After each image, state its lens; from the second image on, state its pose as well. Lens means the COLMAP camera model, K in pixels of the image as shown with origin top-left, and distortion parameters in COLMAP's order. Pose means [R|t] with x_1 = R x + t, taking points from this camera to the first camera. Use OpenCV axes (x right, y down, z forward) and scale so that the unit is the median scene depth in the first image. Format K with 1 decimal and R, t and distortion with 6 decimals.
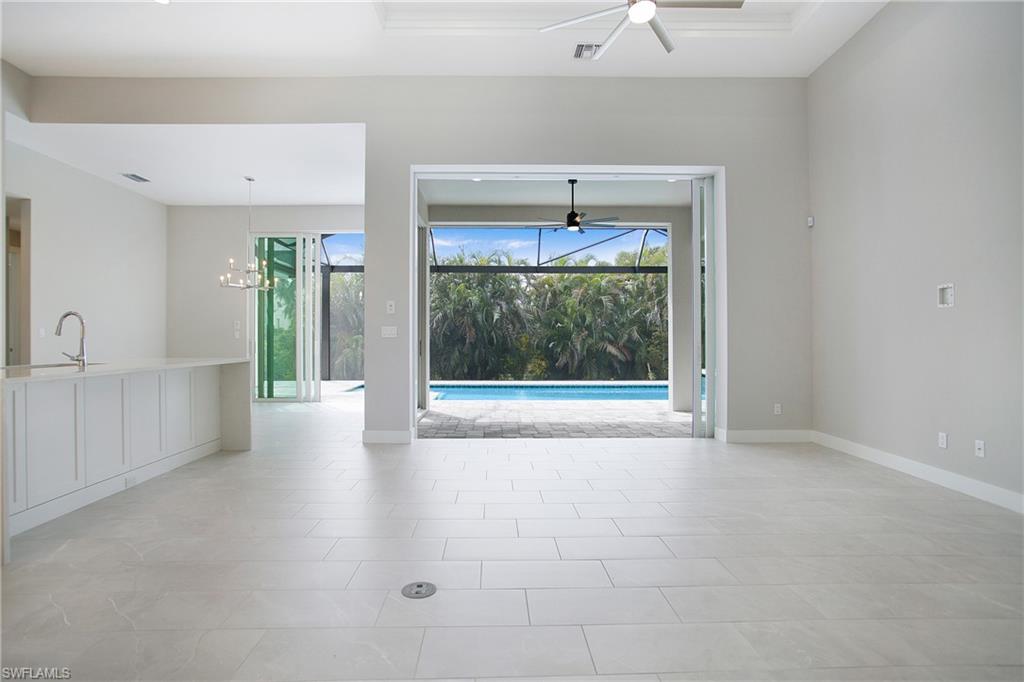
lens RADIAL K [[486.1, 0, 491.4], [0, 486.1, 330.8], [0, 0, 1]] dist [-0.003328, 0.000631]
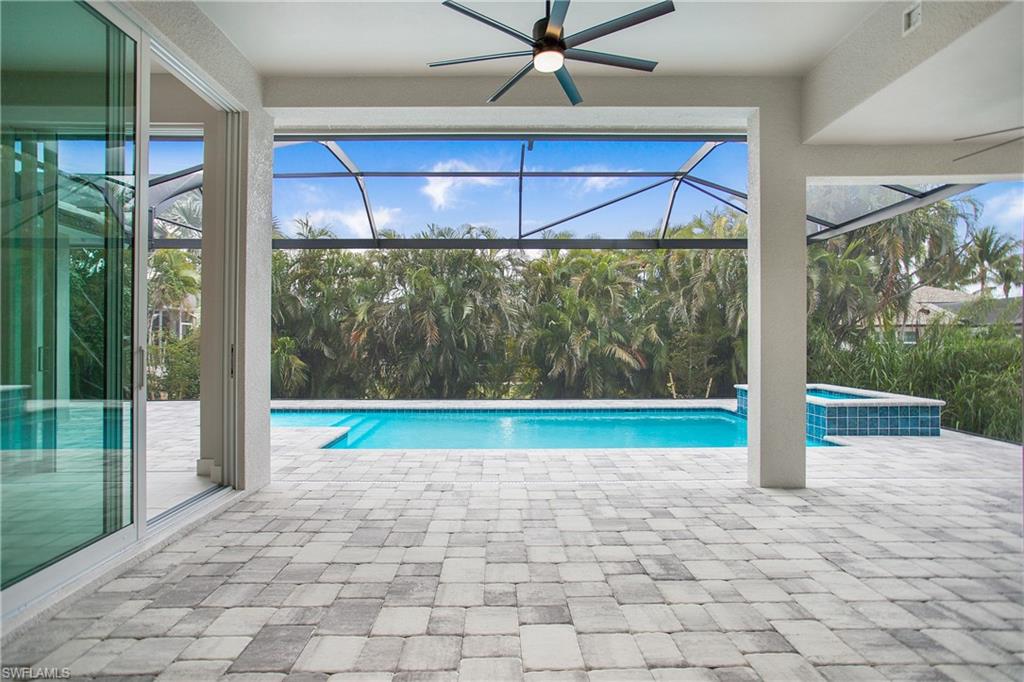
lens RADIAL K [[490.2, 0, 513.4], [0, 490.2, 337.7], [0, 0, 1]] dist [-0.002841, 0.001940]
pose [[0.999070, -0.003501, 0.042975, 0.046483], [0.002927, 0.999906, 0.013408, 0.001305], [-0.043018, -0.013270, 0.998986, 0.249805]]
